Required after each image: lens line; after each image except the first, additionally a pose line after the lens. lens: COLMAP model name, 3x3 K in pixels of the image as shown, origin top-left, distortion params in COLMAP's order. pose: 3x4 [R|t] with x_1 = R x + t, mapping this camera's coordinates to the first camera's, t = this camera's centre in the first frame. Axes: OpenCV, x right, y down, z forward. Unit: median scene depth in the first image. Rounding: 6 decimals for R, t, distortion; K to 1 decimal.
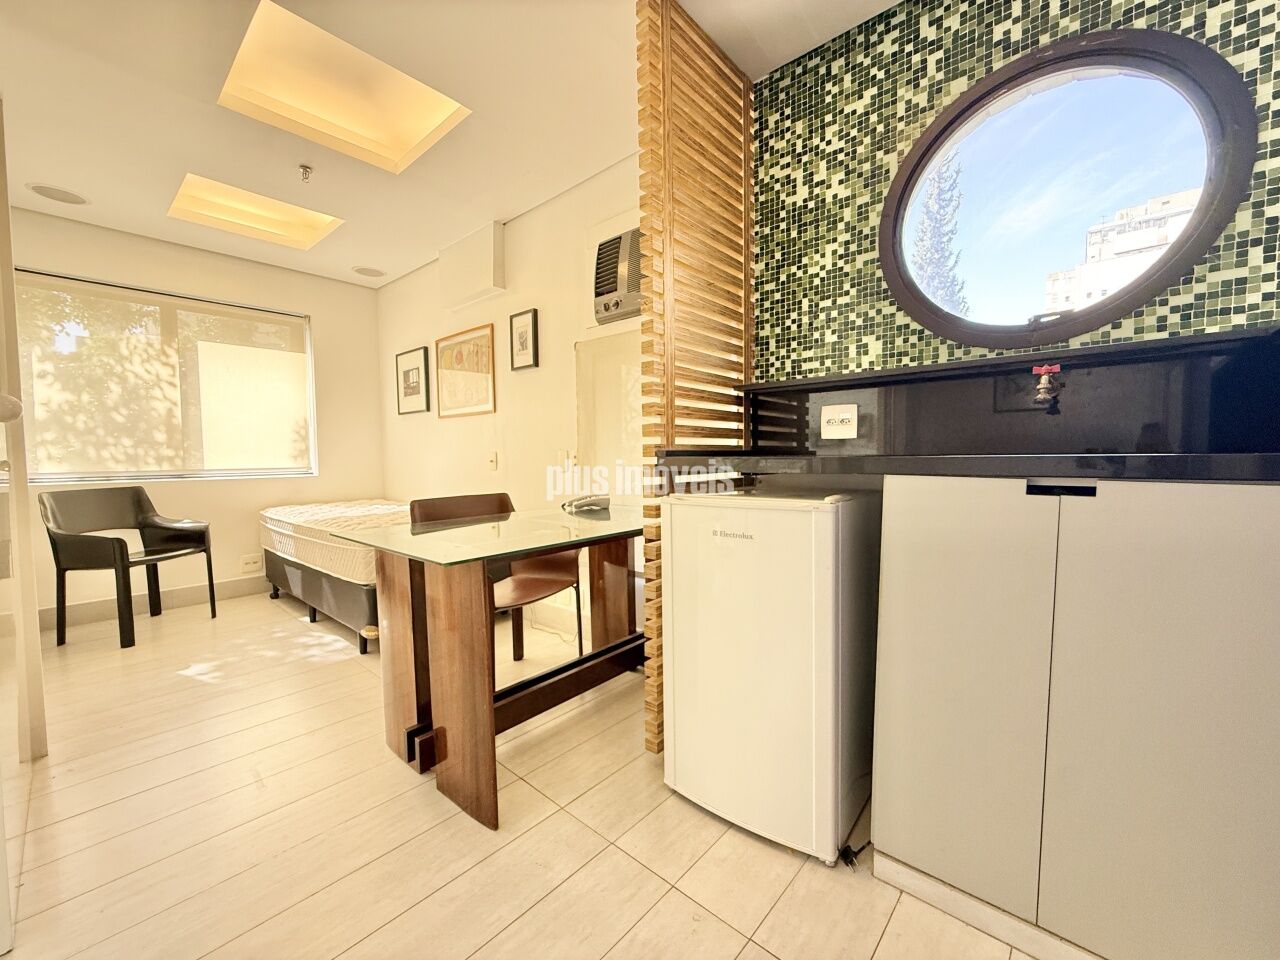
lens RADIAL K [[509.6, 0, 633.5], [0, 509.6, 479.9], [0, 0, 1]] dist [0.000875, -0.000256]
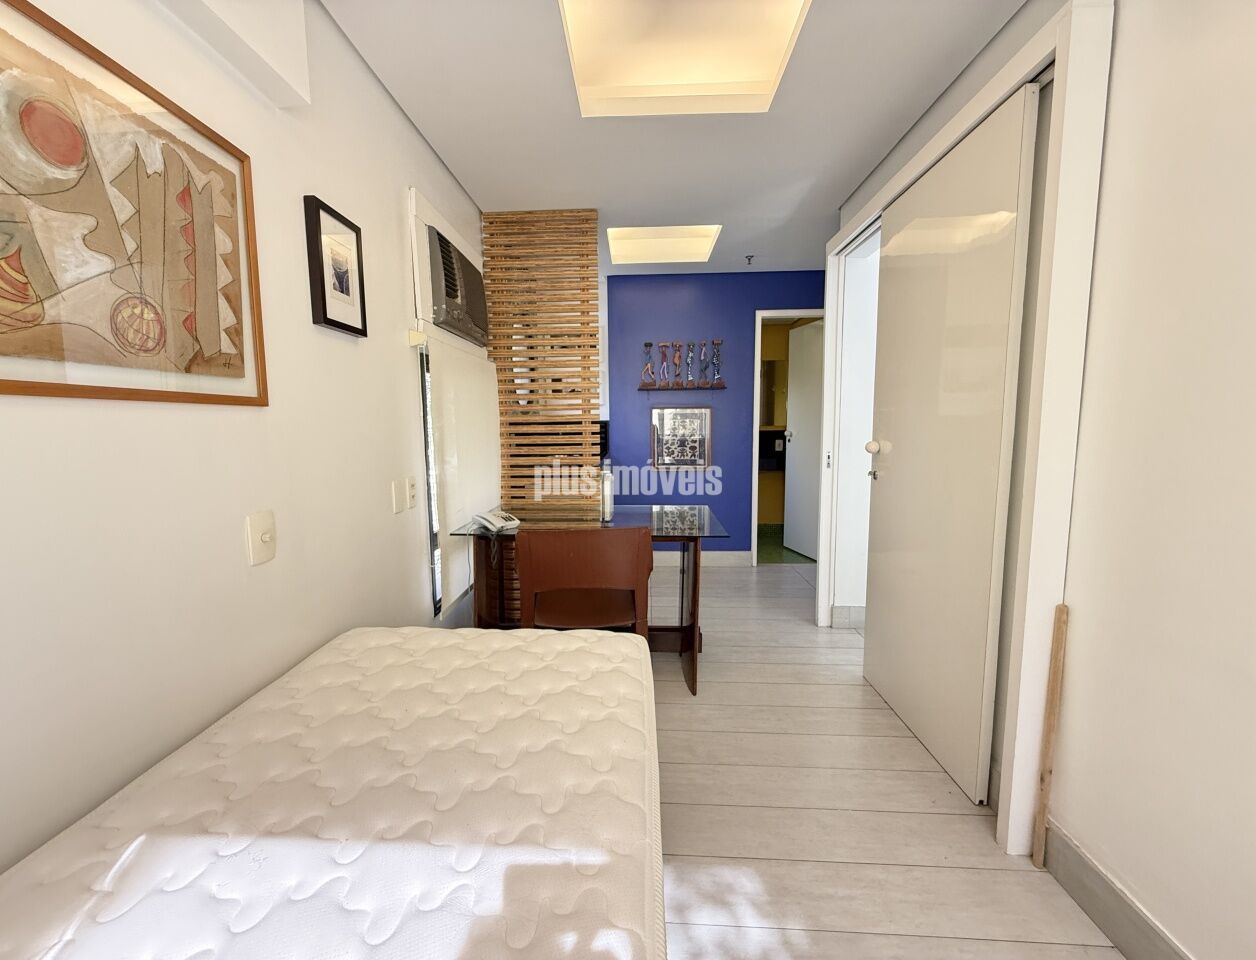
lens RADIAL K [[512.4, 0, 624.3], [0, 512.4, 477.5], [0, 0, 1]] dist [0.000979, 0.000414]
pose [[-0.635517, -0.064327, 0.769402, -1.442160], [0.054906, 0.990235, 0.128141, -0.224464], [-0.770132, 0.123680, -0.625780, 2.043640]]
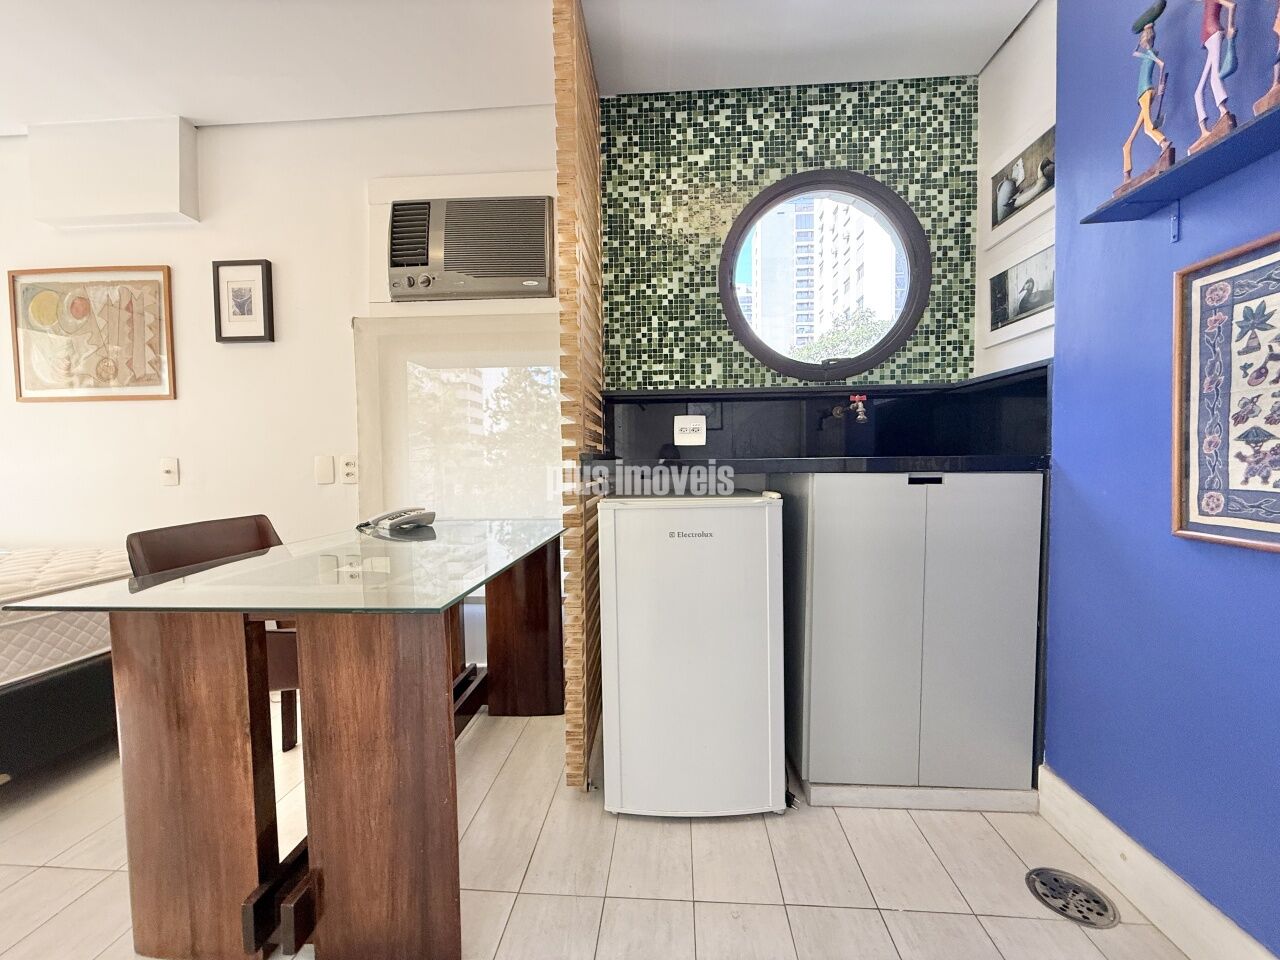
lens RADIAL K [[509.6, 0, 640.1], [0, 509.6, 480.3], [0, 0, 1]] dist [0.000875, -0.000256]
pose [[0.789996, -0.020668, 0.612764, -0.397640], [0.033787, 0.999380, -0.009851, 0.003713], [-0.612180, 0.028486, 0.790205, 0.189691]]
